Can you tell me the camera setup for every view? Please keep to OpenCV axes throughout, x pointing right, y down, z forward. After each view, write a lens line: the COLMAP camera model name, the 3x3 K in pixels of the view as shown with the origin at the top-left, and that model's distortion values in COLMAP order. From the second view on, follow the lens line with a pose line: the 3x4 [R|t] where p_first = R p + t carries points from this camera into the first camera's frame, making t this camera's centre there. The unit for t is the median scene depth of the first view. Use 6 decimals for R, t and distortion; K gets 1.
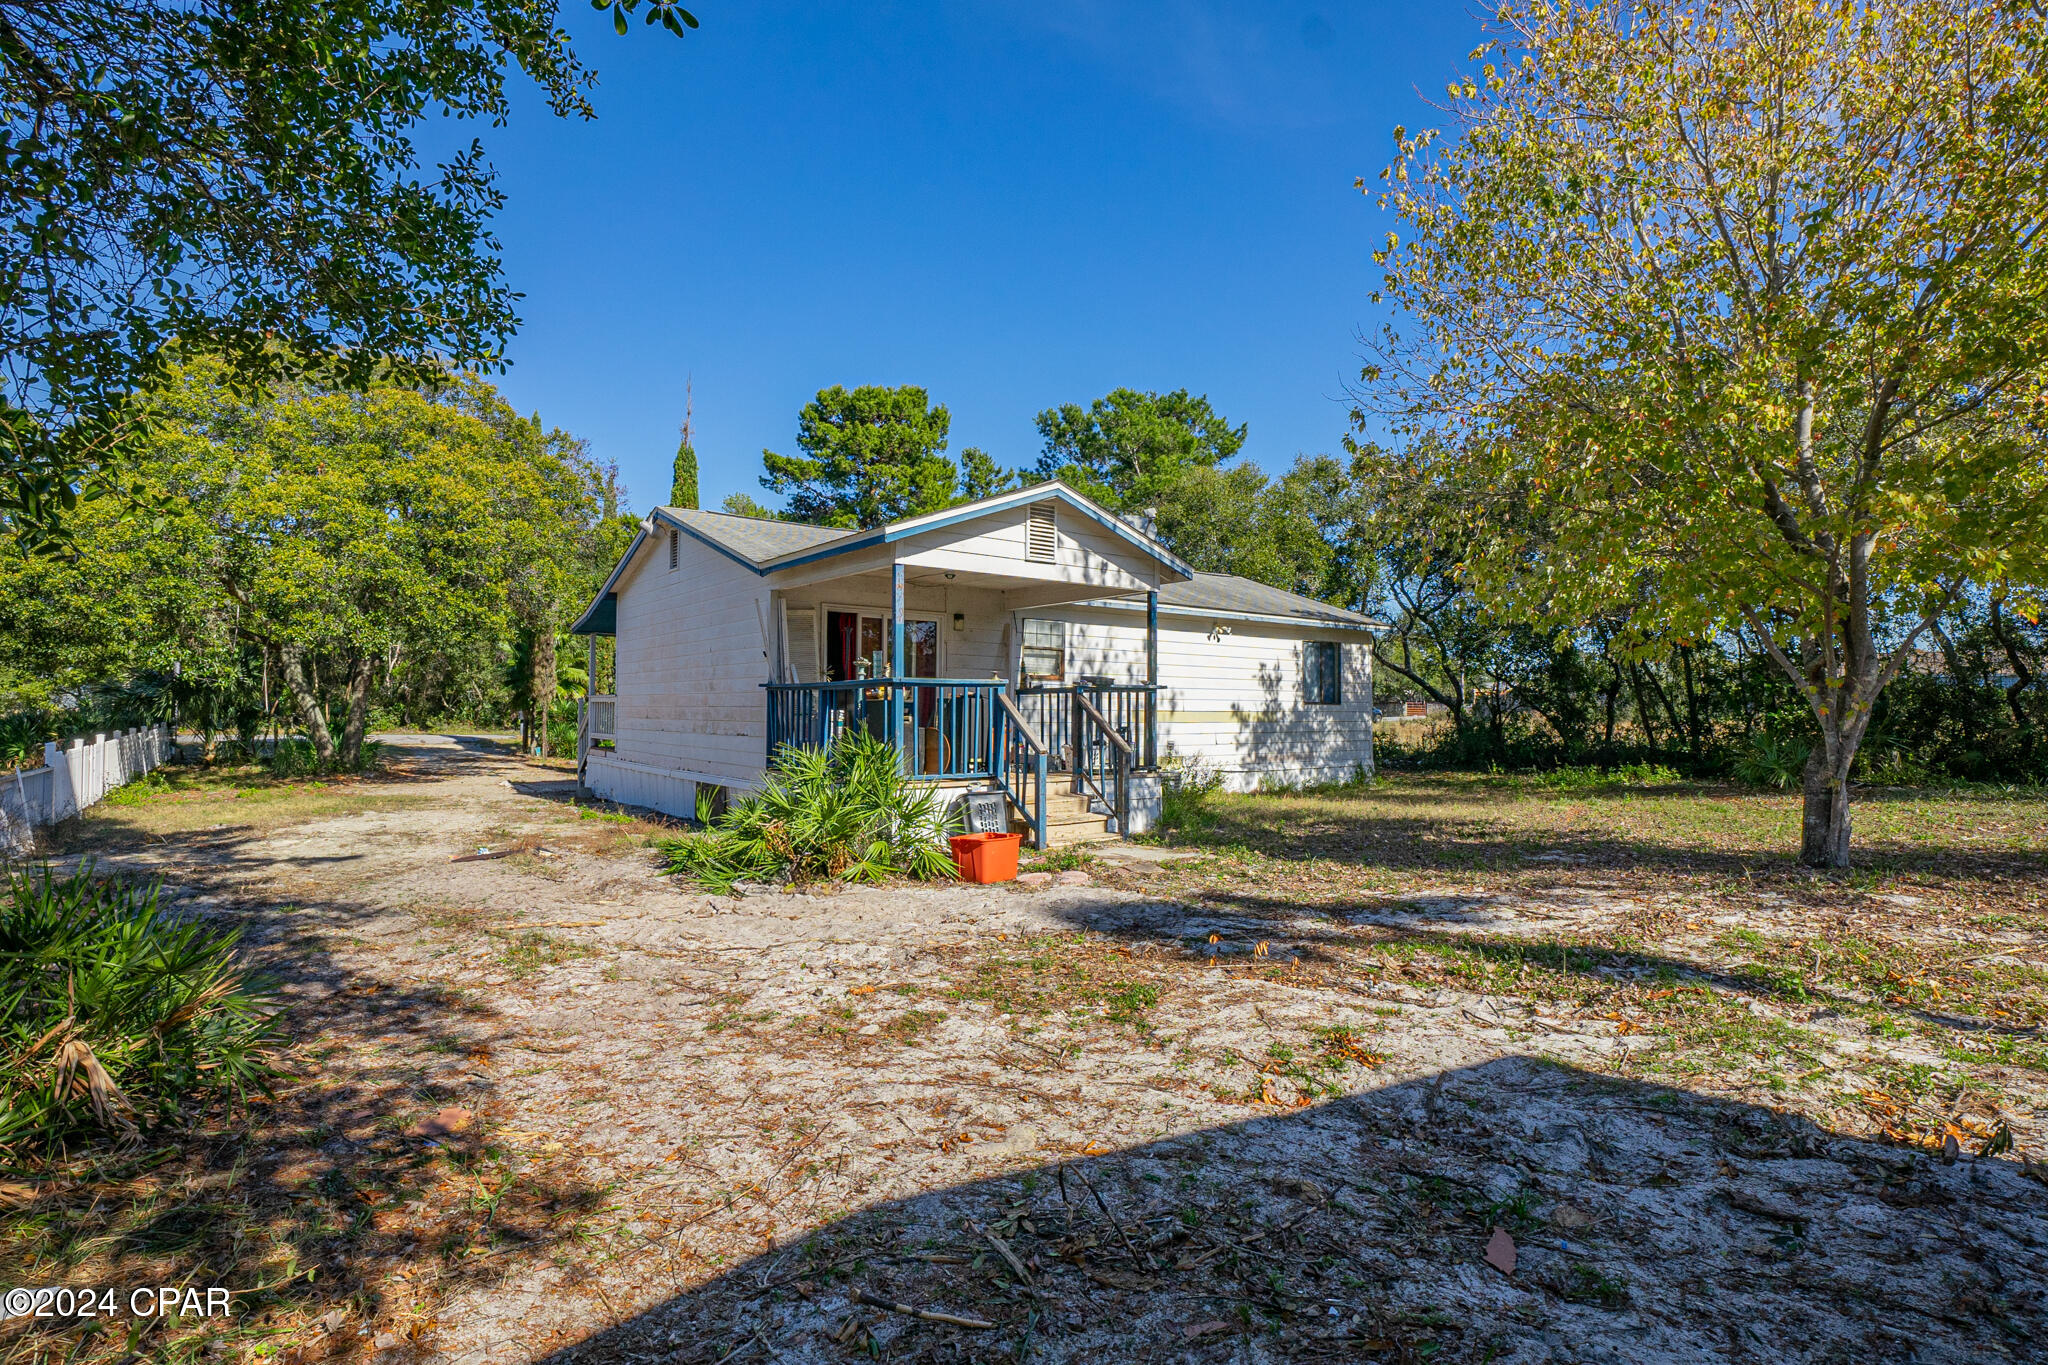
lens RADIAL K [[988.1, 0, 1024.0], [0, 988.1, 682.5], [0, 0, 1]] dist [-0.076023, 0.000000]
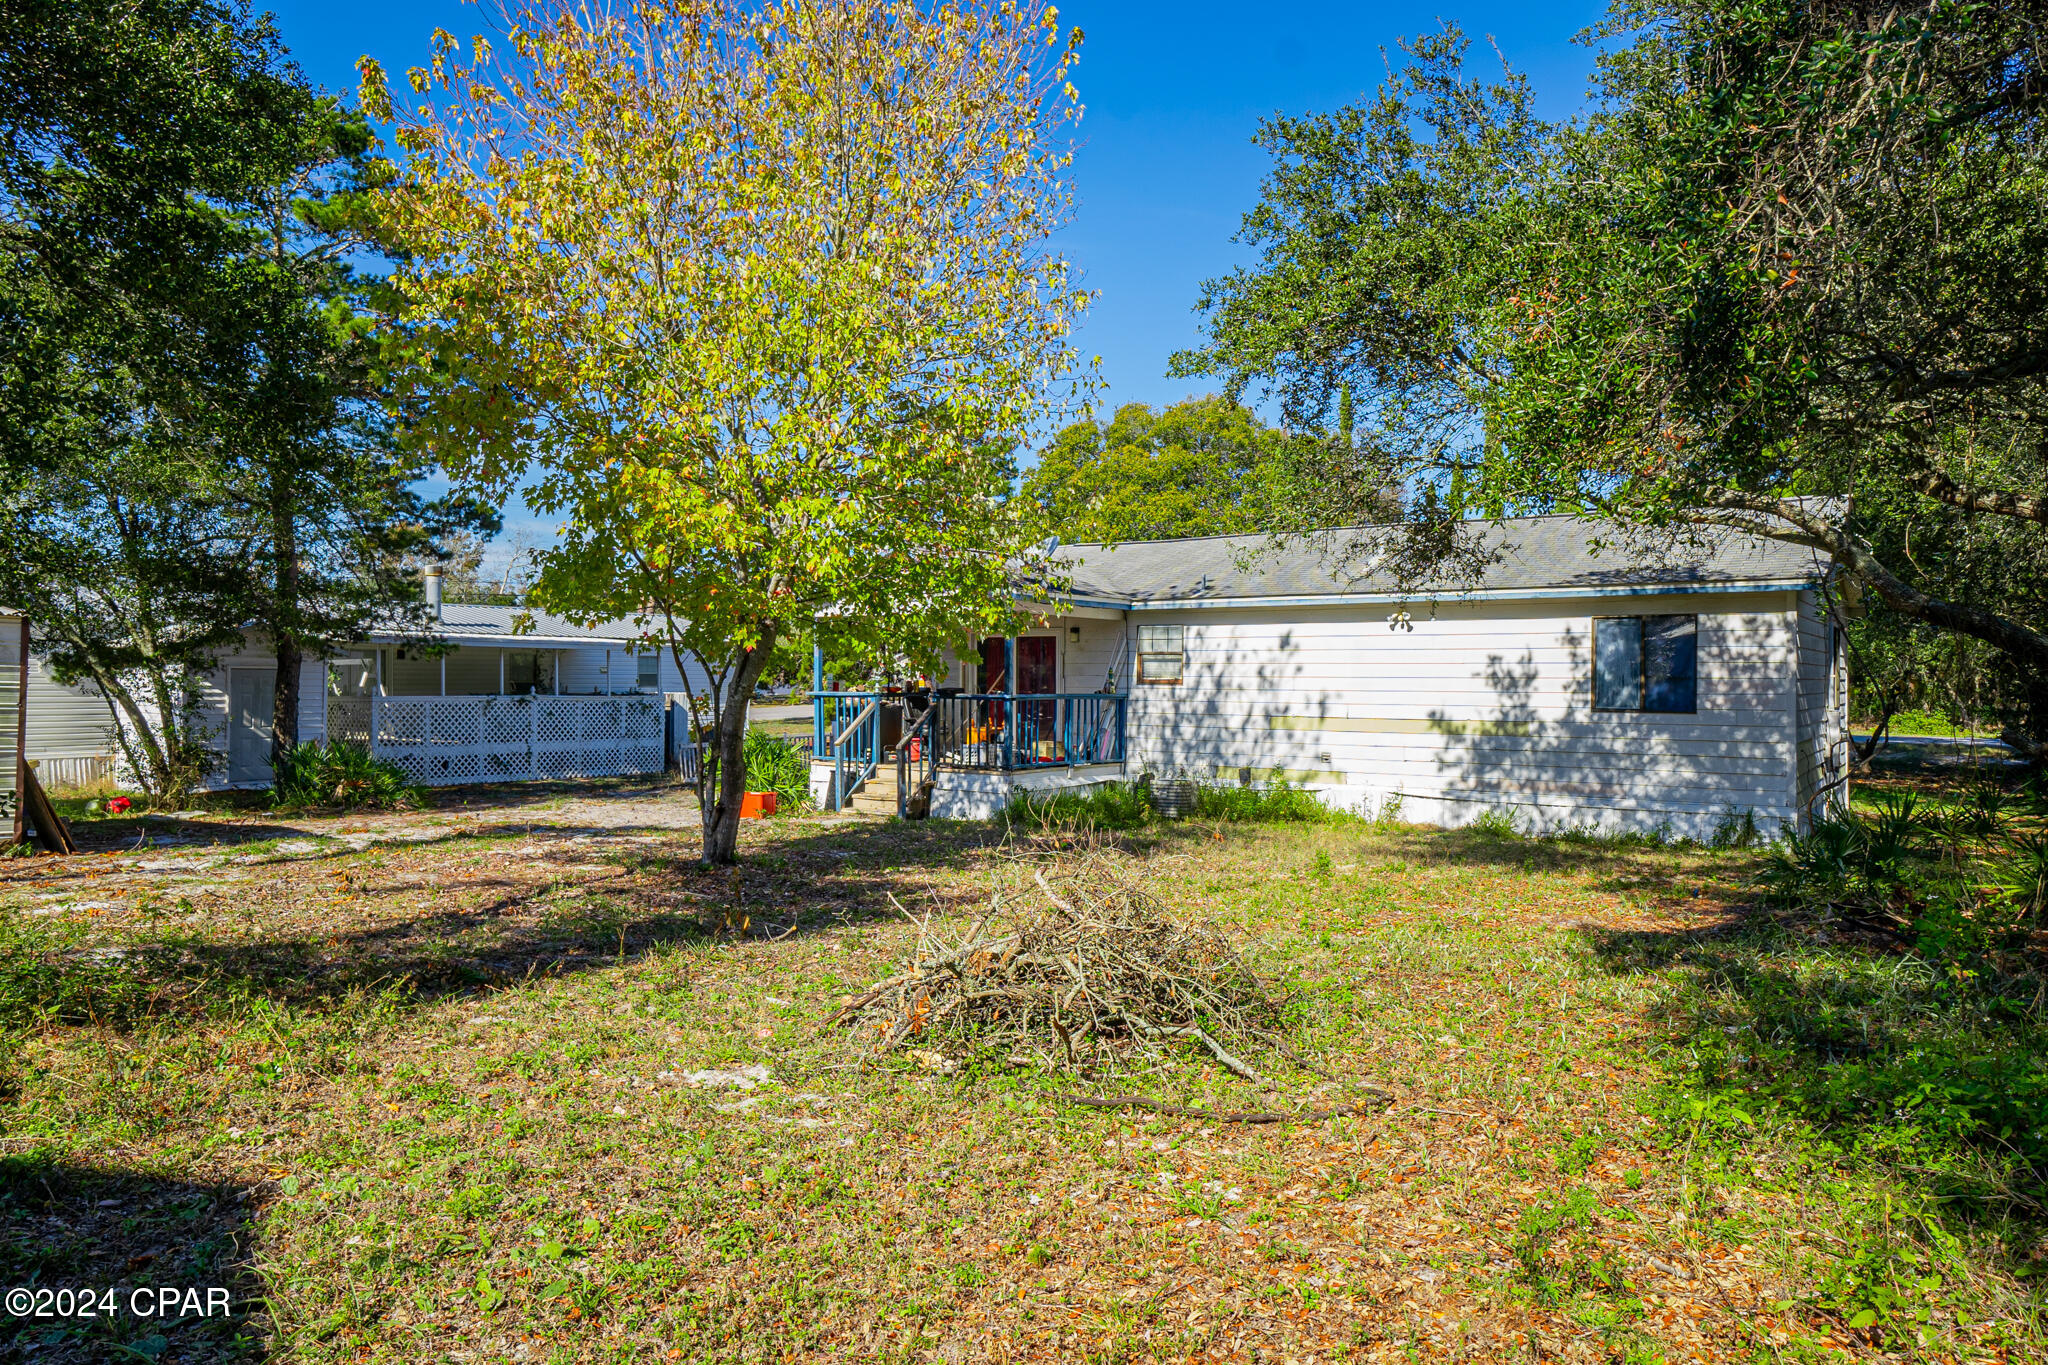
lens RADIAL K [[1390.1, 0, 1024.0], [0, 1390.1, 682.5], [0, 0, 1]] dist [-0.003011, -0.001334]
pose [[0.311552, -0.001384, -0.950228, 1.111322], [0.021150, 0.999761, 0.005478, -0.012737], [0.949994, -0.021804, 0.311507, 0.348008]]
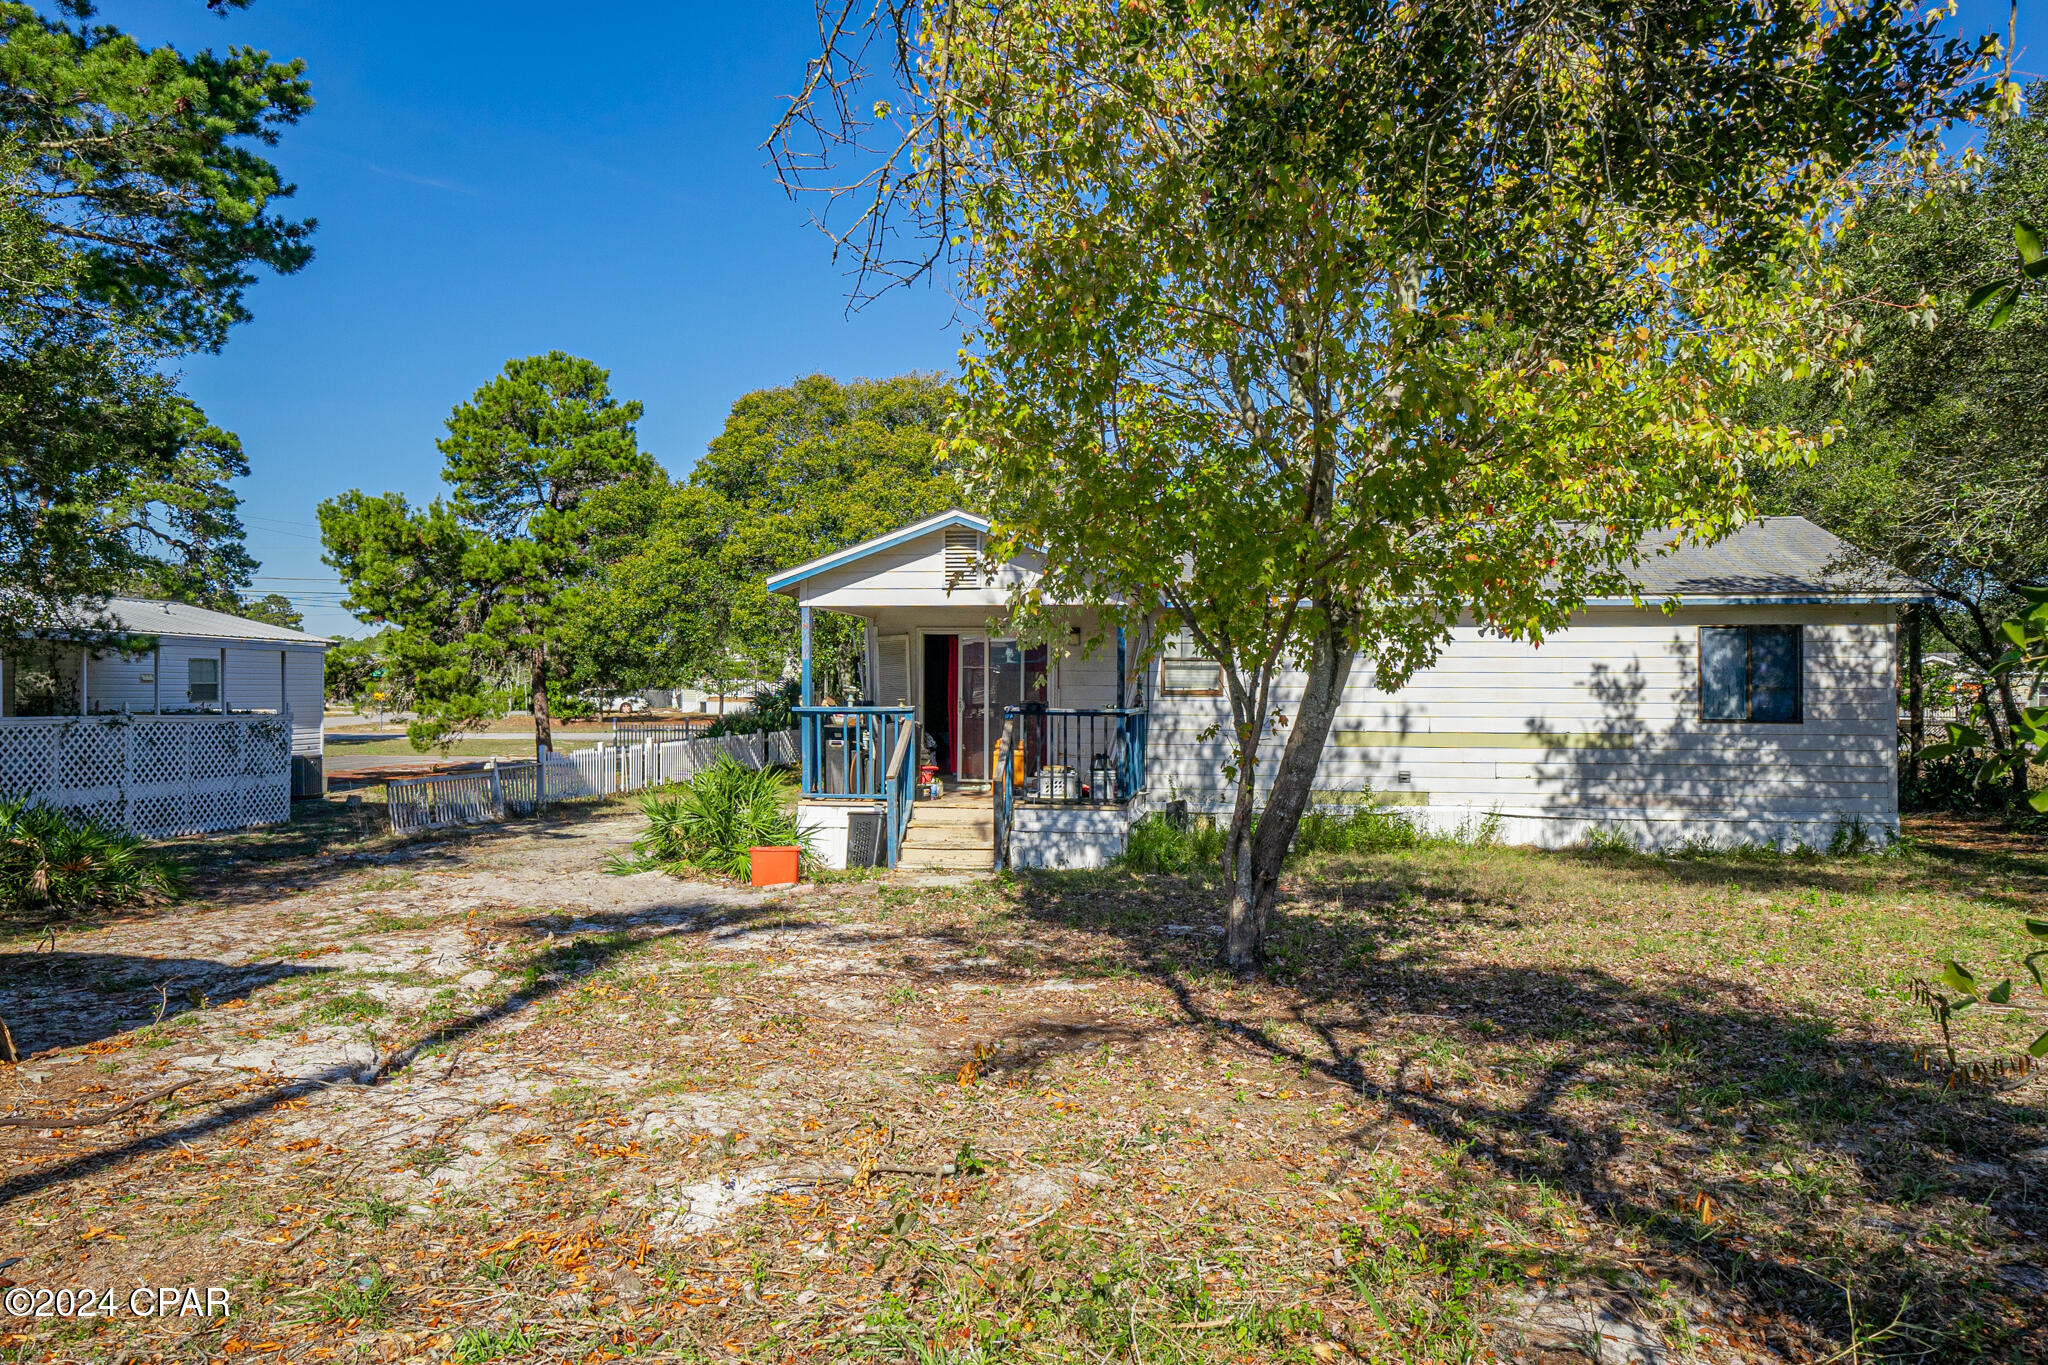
lens RADIAL K [[1390.1, 0, 1024.0], [0, 1390.1, 682.5], [0, 0, 1]] dist [-0.003011, -0.001334]
pose [[0.706079, -0.010255, -0.708059, 0.649953], [0.019626, 0.999794, 0.005091, -0.019585], [0.707861, -0.017491, 0.706135, 0.020856]]
